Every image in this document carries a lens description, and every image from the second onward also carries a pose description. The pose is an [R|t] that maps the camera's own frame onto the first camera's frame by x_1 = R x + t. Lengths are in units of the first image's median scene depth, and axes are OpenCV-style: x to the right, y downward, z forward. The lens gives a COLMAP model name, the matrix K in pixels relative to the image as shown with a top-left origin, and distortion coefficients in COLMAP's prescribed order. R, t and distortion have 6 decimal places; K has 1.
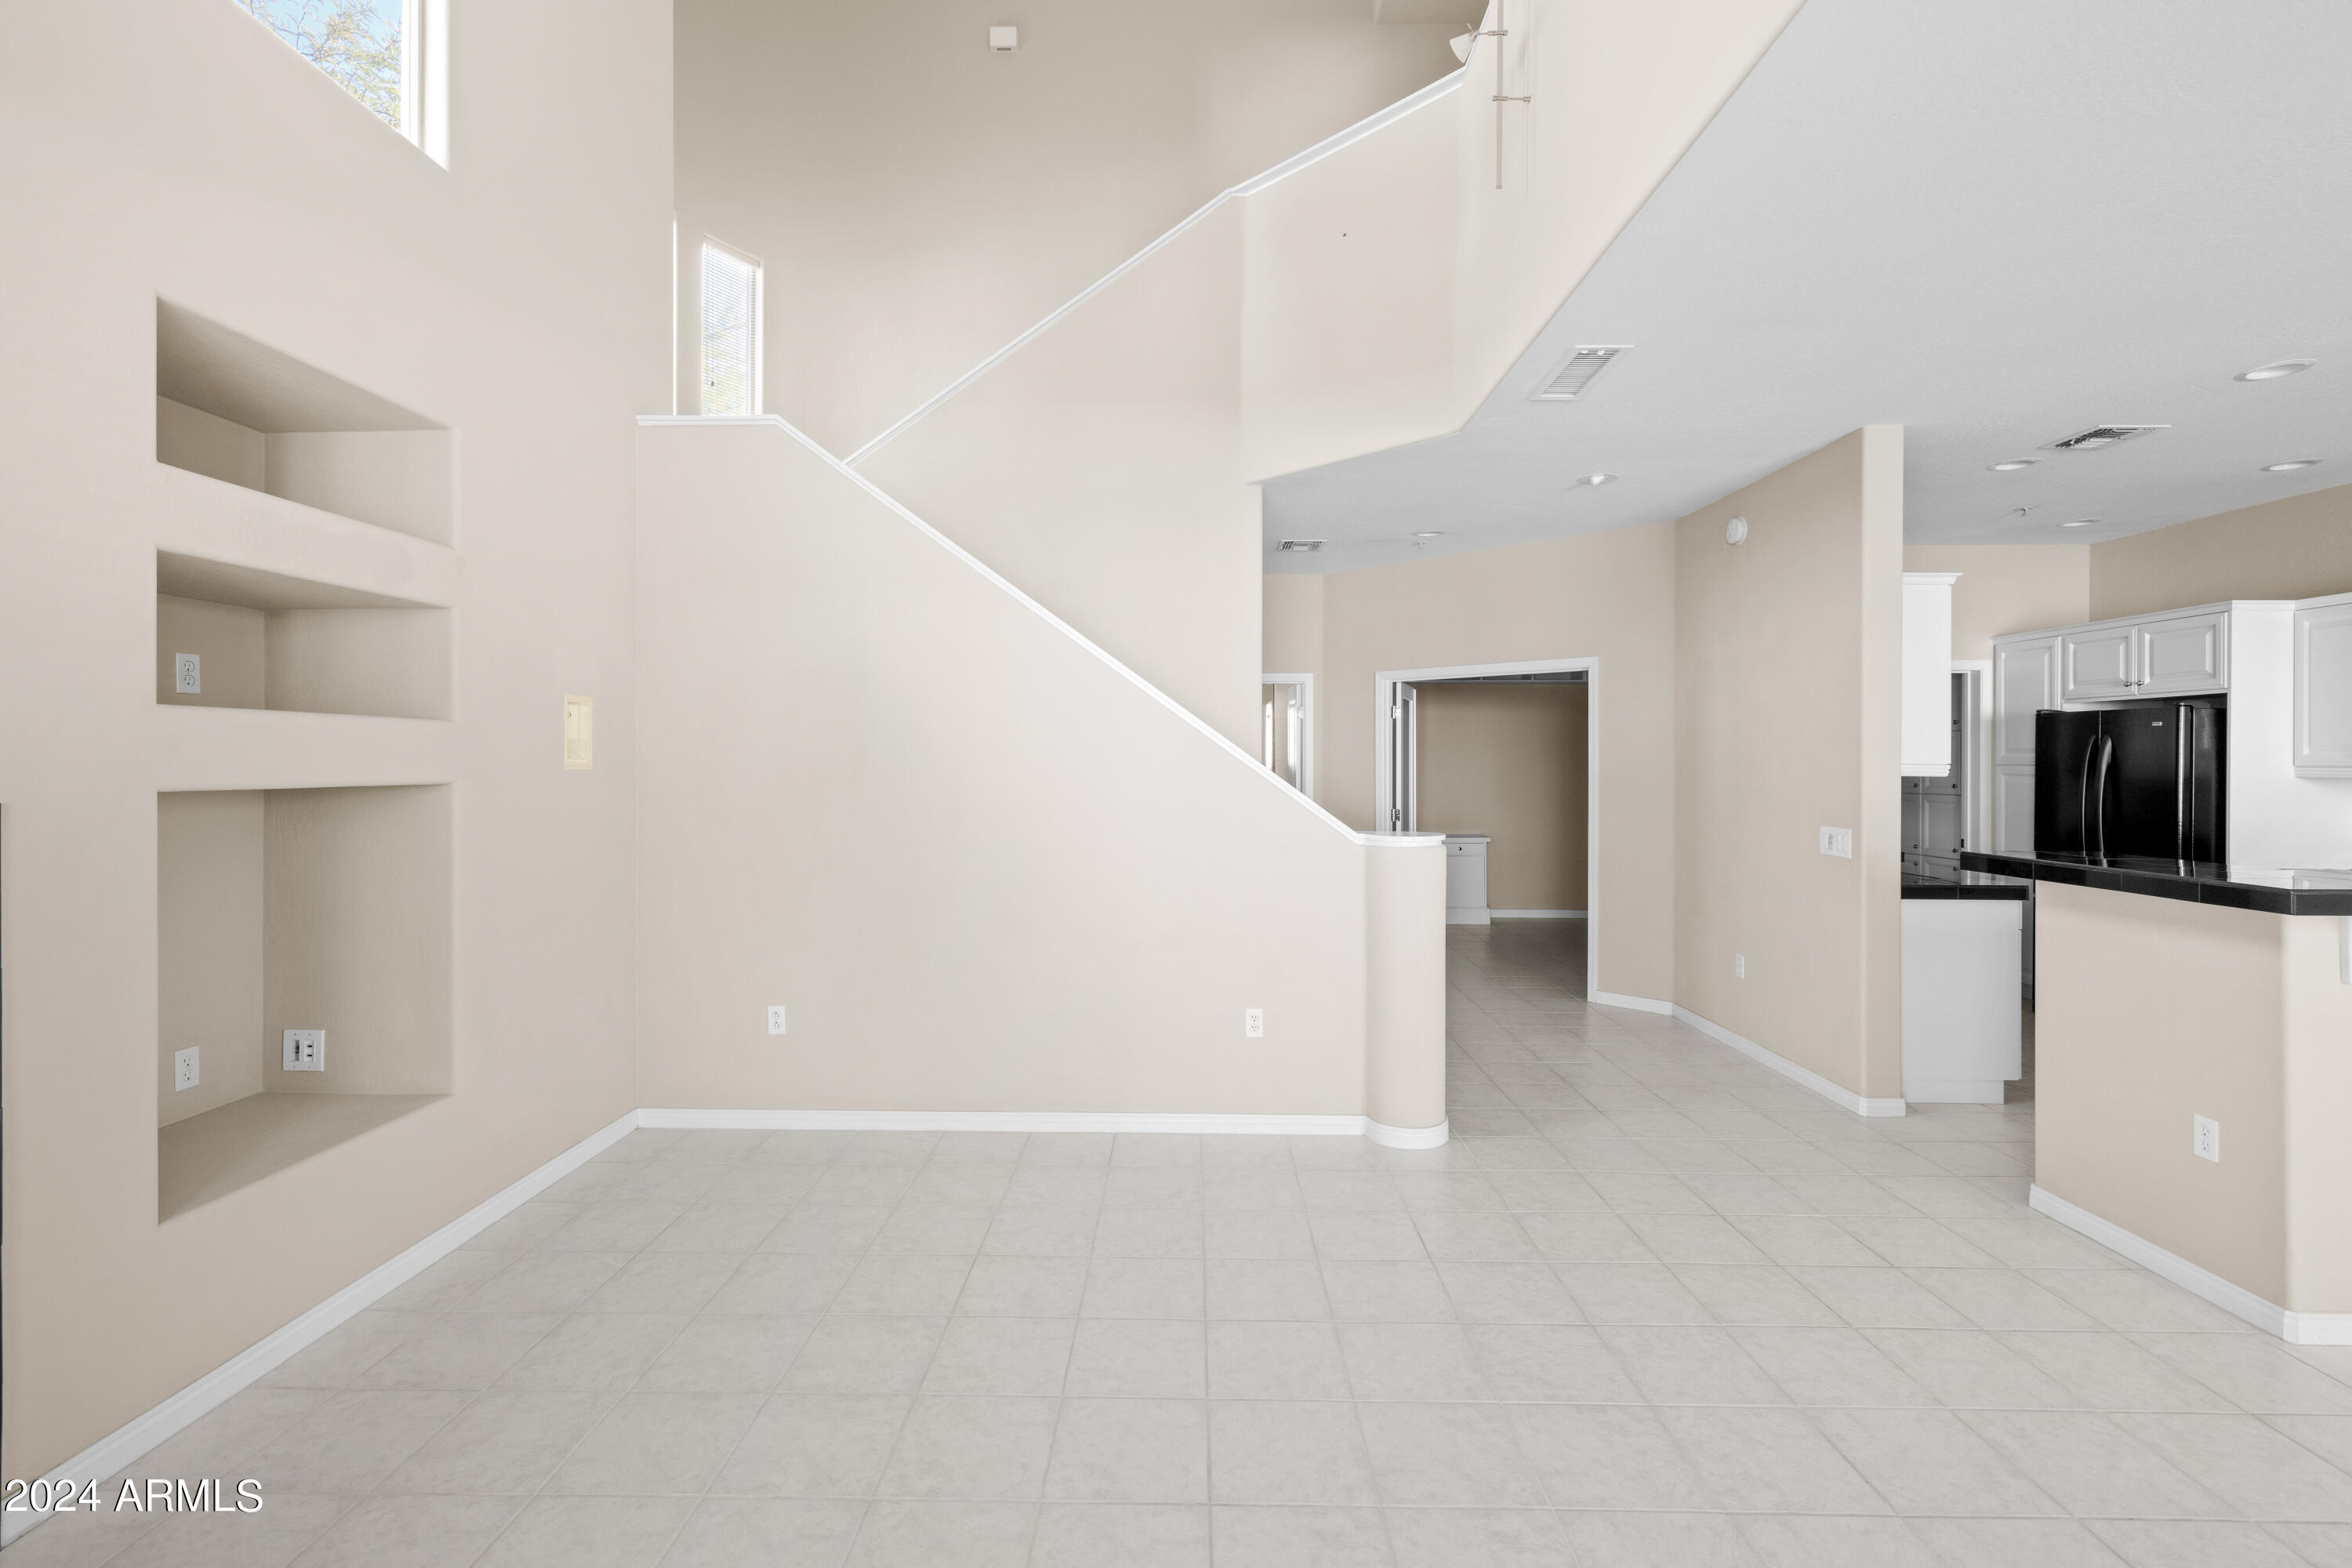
lens RADIAL K [[1055.1, 0, 1174.8], [0, 1055.1, 759.7], [0, 0, 1]] dist [0.002532, -0.000052]
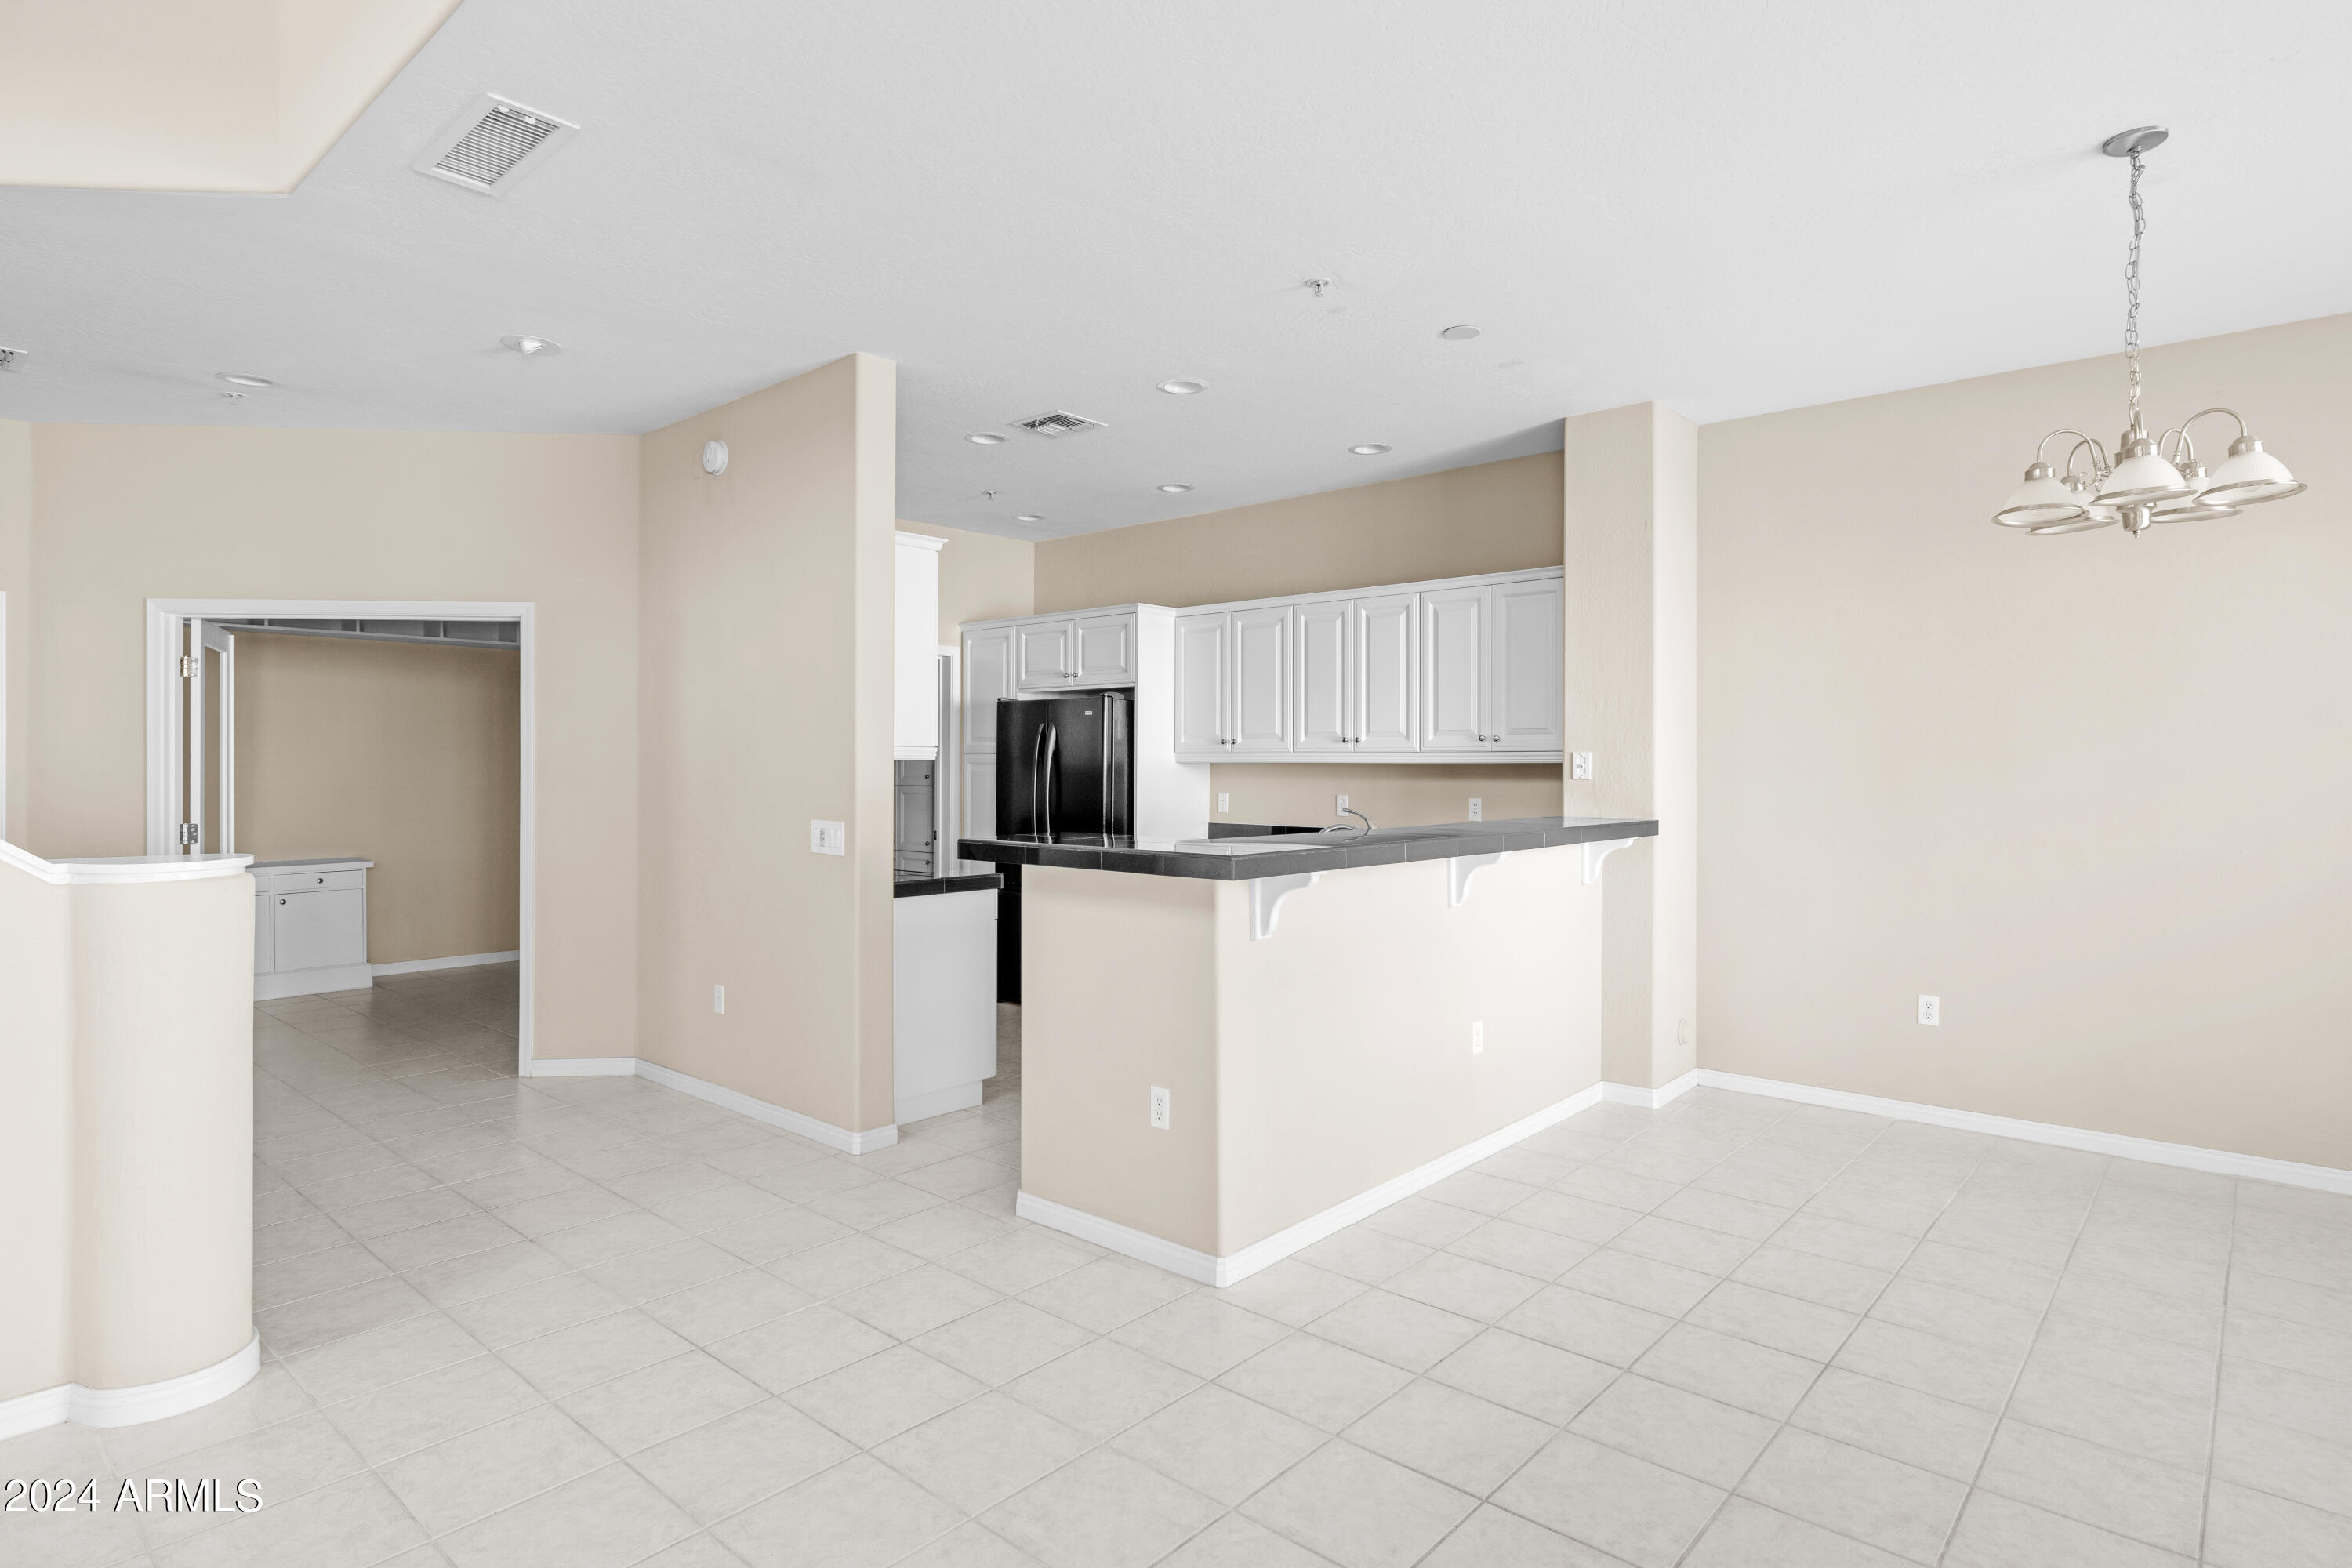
lens RADIAL K [[1236.9, 0, 1205.2], [0, 1236.9, 758.4], [0, 0, 1]] dist [0.001602, -0.000312]
pose [[0.643305, 0.000896, 0.765610, 0.063673], [0.000370, 0.999999, -0.001481, 0.016748], [-0.765610, 0.001236, 0.643304, 0.135539]]
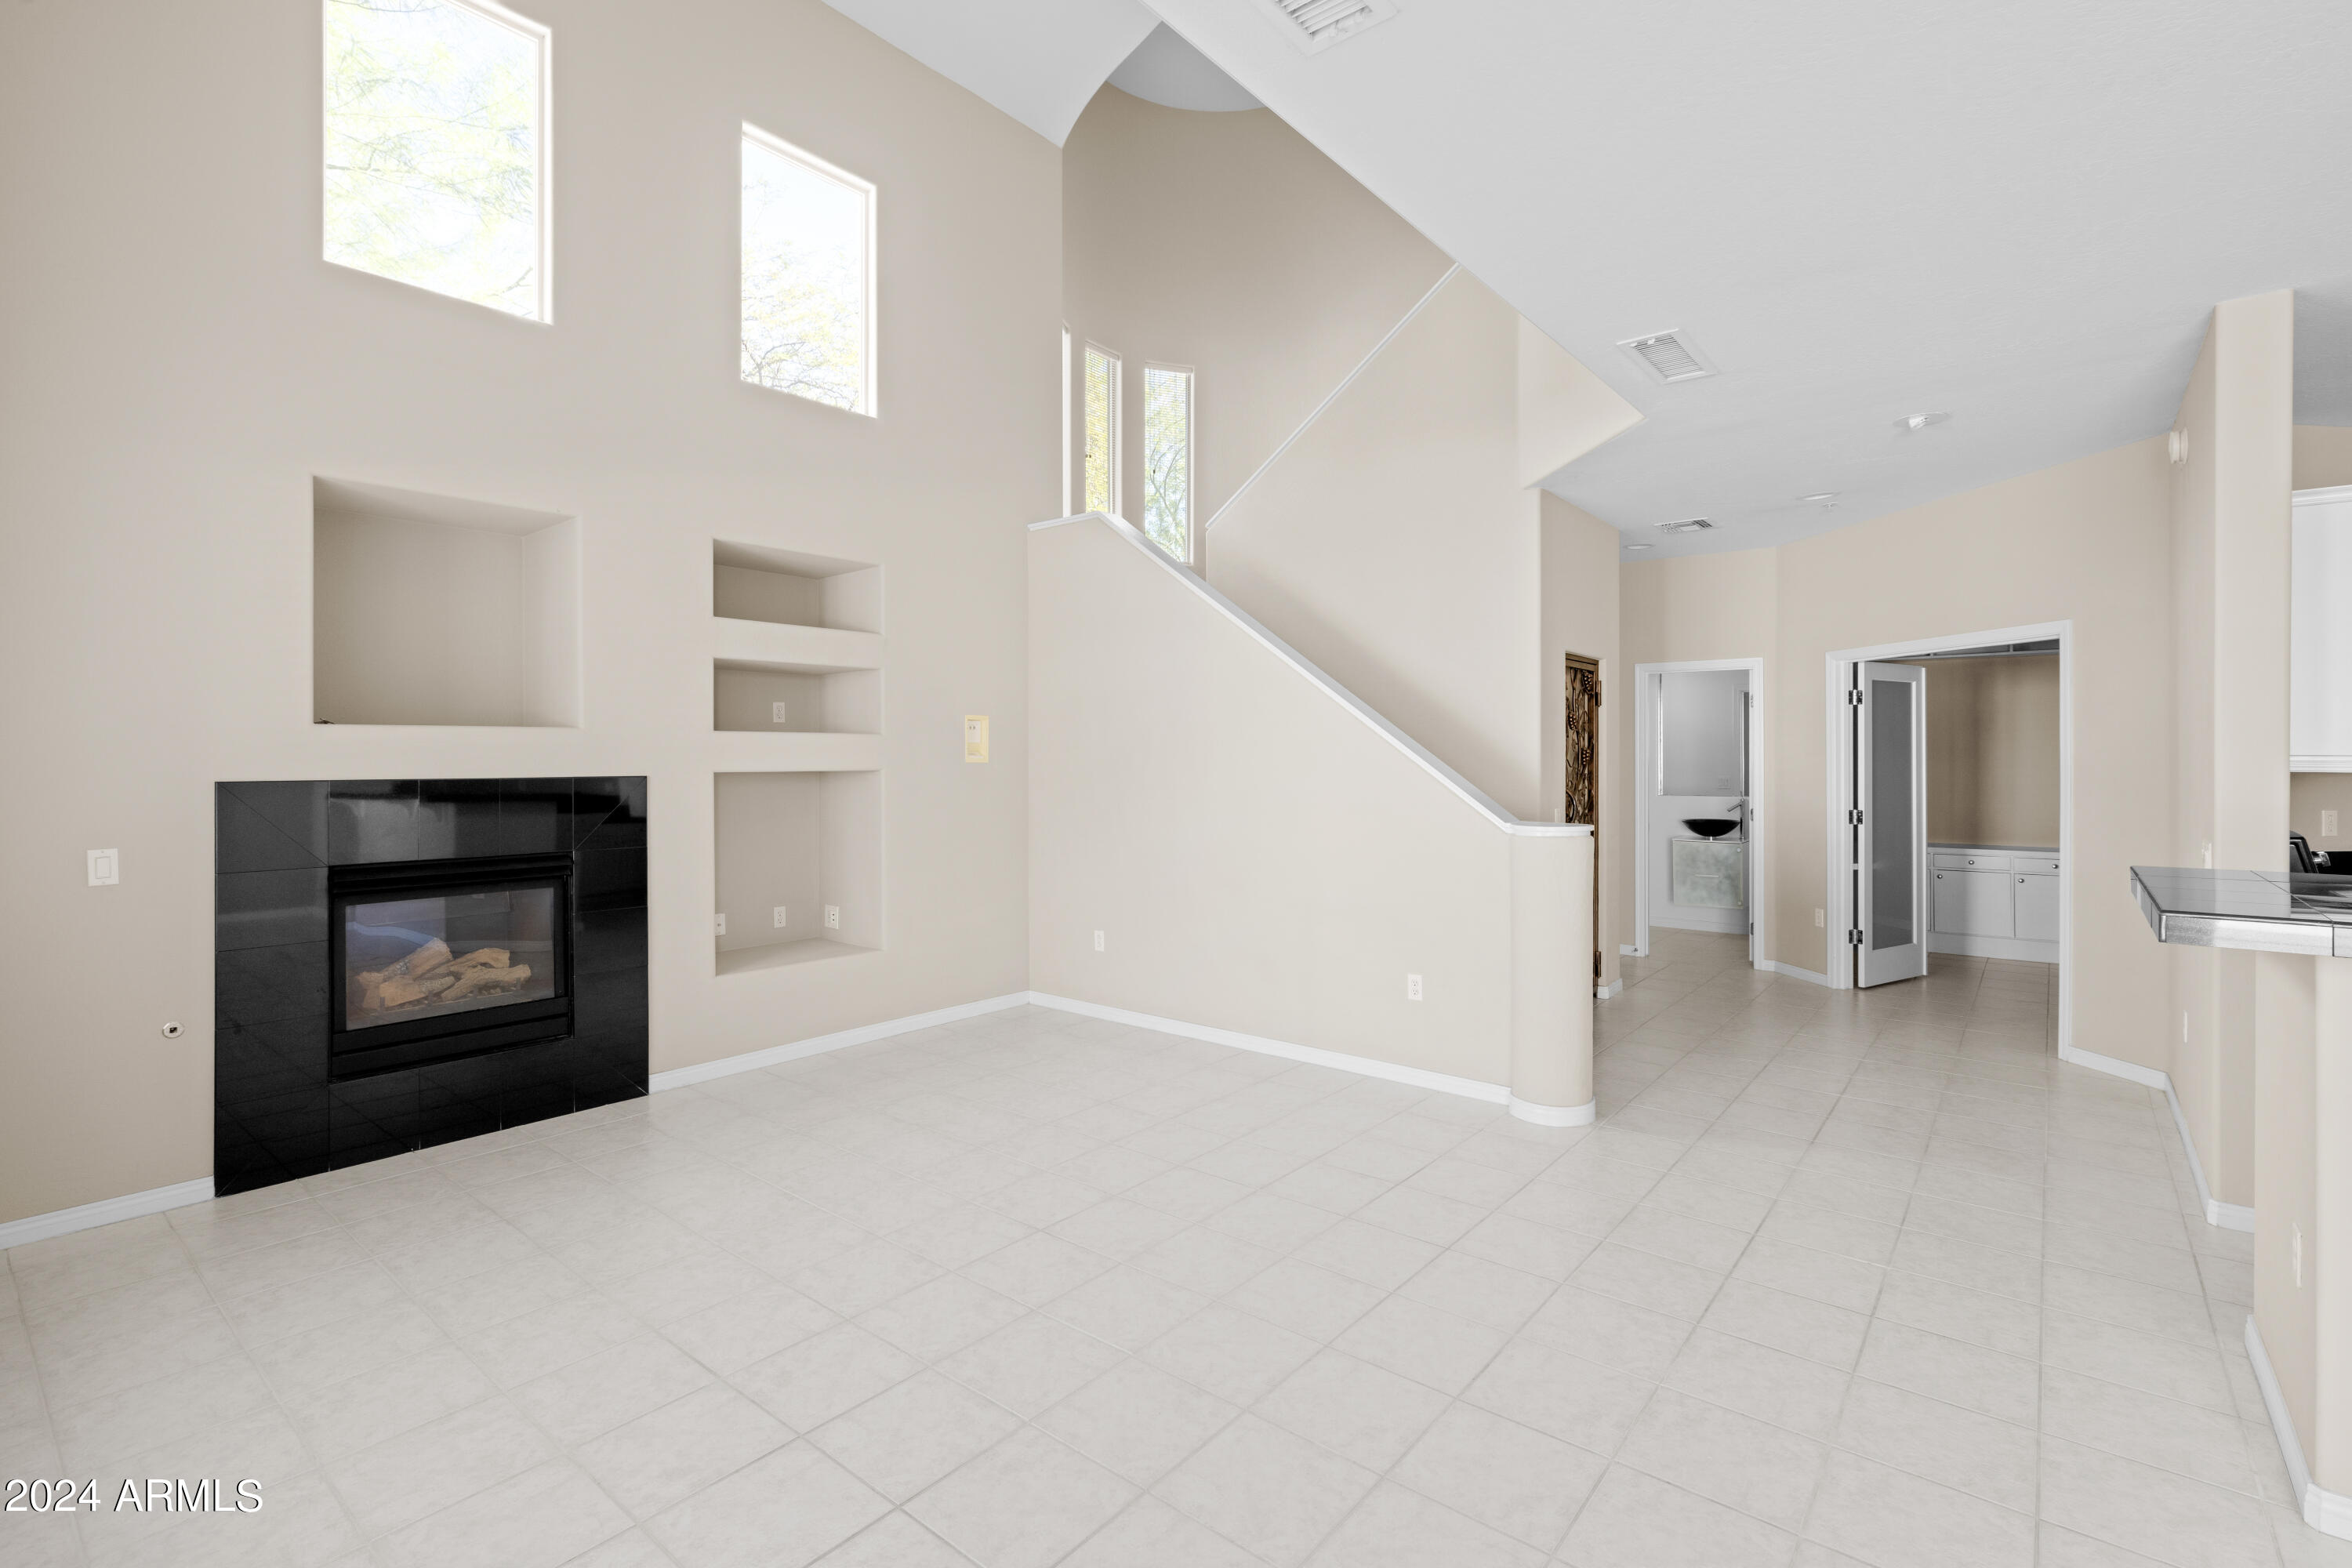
lens RADIAL K [[1077.1, 0, 1173.6], [0, 1077.1, 761.2], [0, 0, 1]] dist [0.004510, -0.000228]
pose [[0.782807, -0.001663, -0.622263, 0.551681], [0.004339, 0.999987, 0.002786, 0.002969], [0.622250, -0.004881, 0.782803, -0.058461]]
